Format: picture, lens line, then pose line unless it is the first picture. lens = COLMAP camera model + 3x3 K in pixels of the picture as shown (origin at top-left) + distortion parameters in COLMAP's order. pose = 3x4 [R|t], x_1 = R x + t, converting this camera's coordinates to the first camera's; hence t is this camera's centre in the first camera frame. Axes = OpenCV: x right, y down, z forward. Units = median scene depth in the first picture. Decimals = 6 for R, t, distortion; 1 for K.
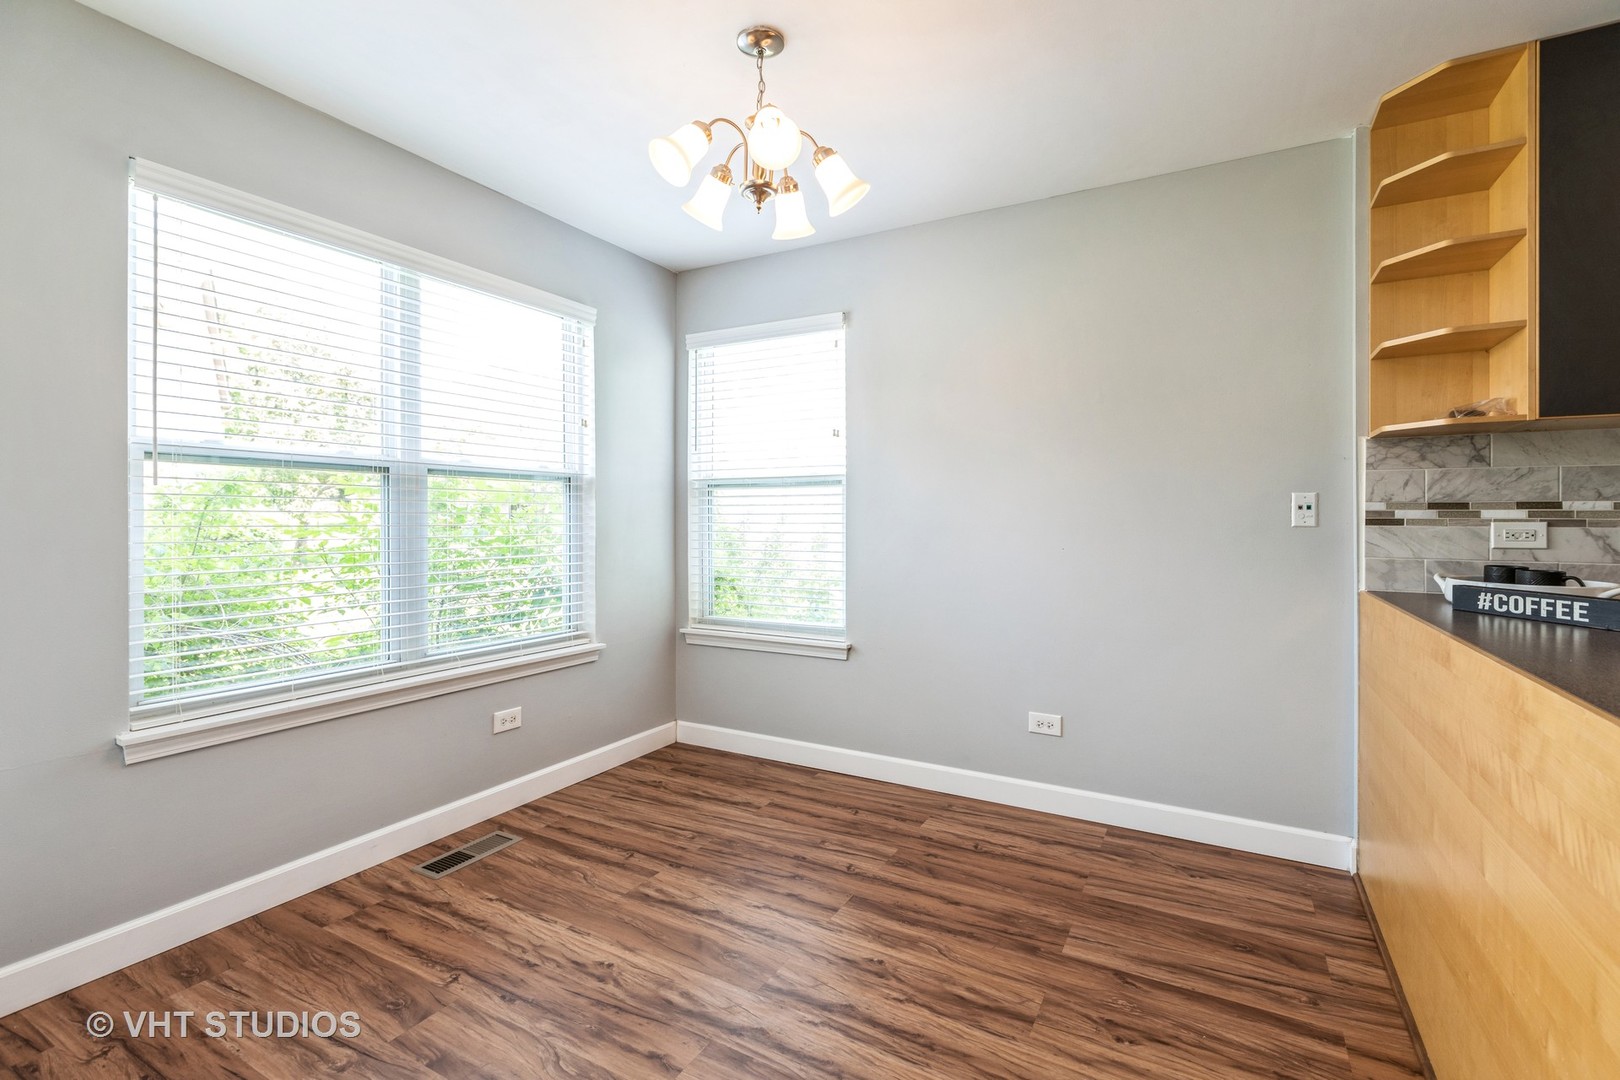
lens RADIAL K [[731.5, 0, 827.5], [0, 731.5, 522.8], [0, 0, 1]] dist [0.005690, -0.000885]
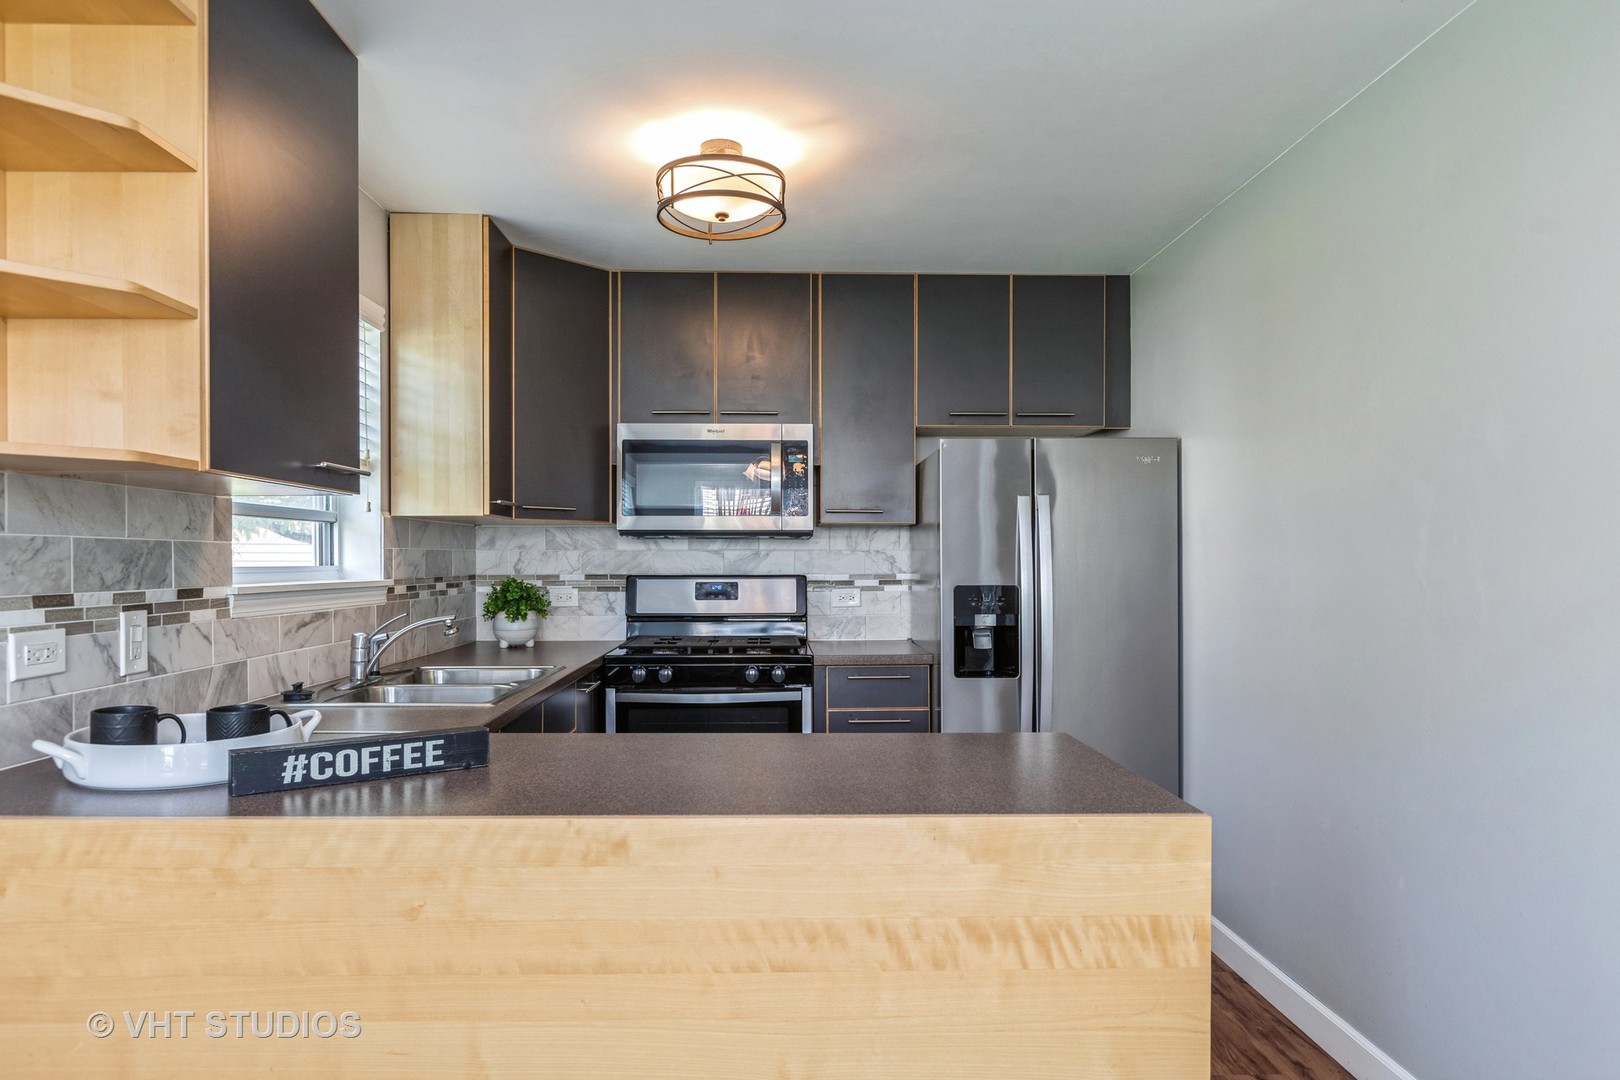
lens RADIAL K [[989.2, 0, 797.5], [0, 989.2, 562.6], [0, 0, 1]] dist [-0.021693, -0.002716]
pose [[-0.499878, -0.005291, 0.866080, -0.022466], [0.003819, 0.999958, 0.008312, -0.063405], [-0.866088, 0.007462, -0.499837, 0.934846]]
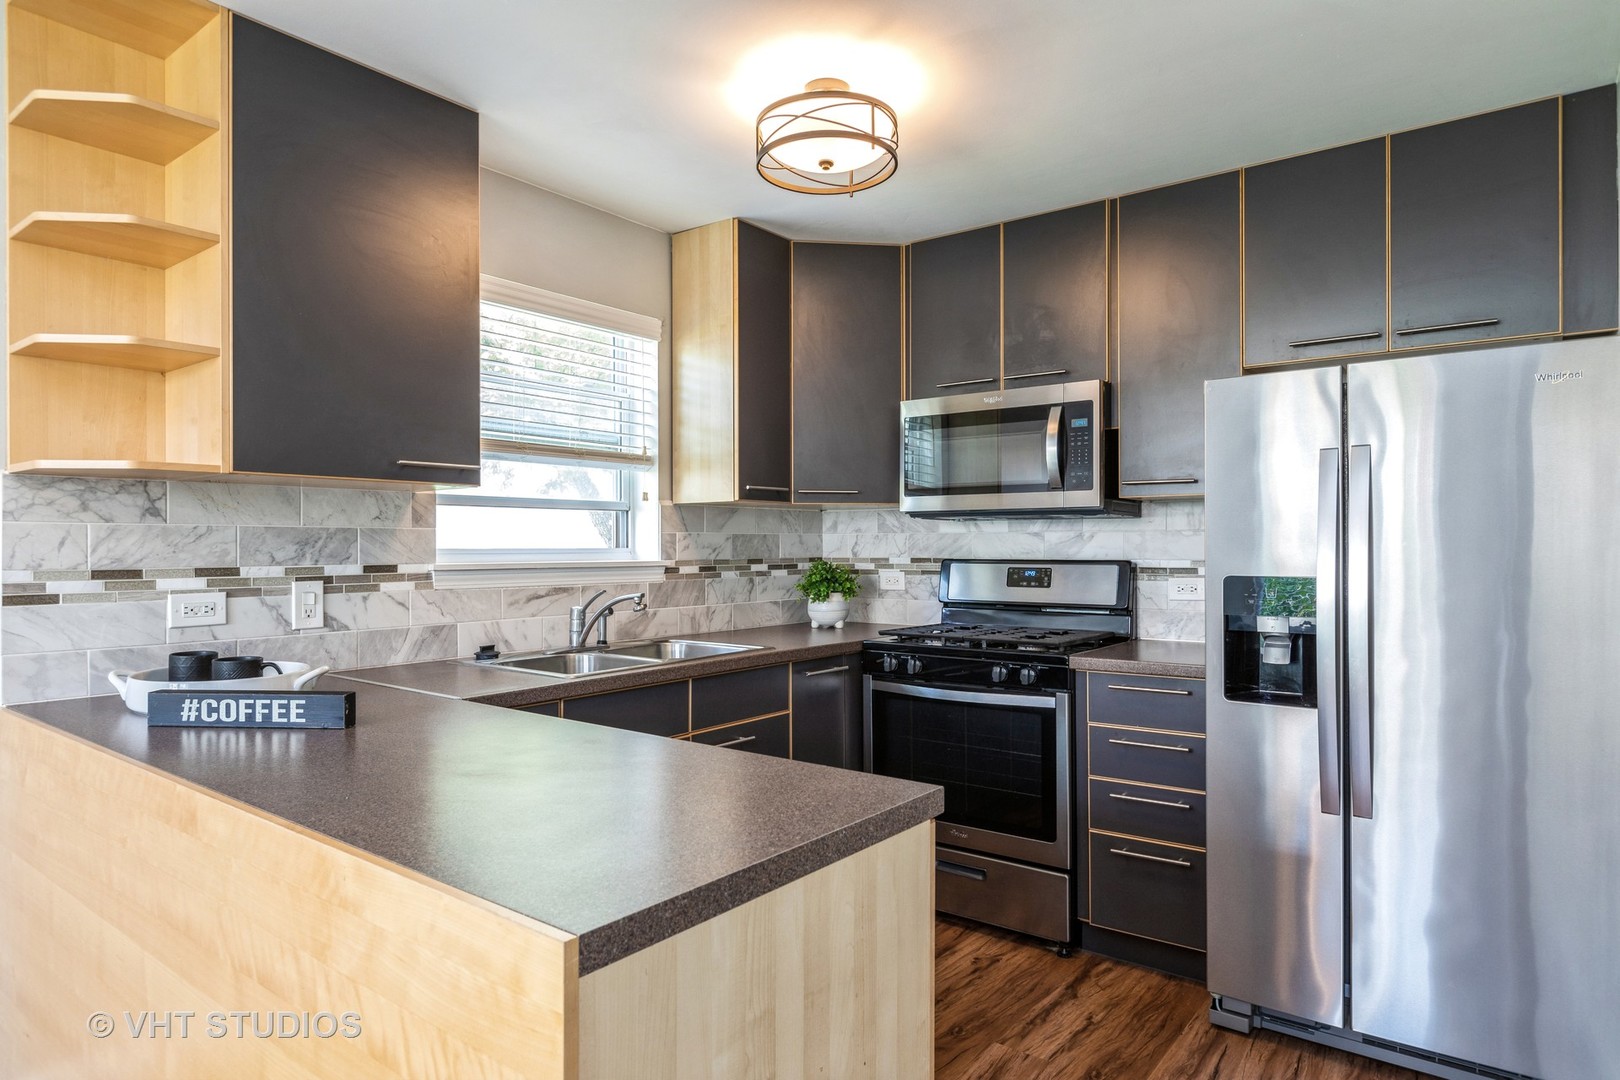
lens RADIAL K [[940.1, 0, 794.4], [0, 940.1, 544.5], [0, 0, 1]] dist [-0.003890, -0.001413]
pose [[0.166271, -0.002330, 0.986077, 0.038855], [0.007702, 0.999970, 0.001064, -0.054448], [-0.986050, 0.007417, 0.166284, 0.198350]]
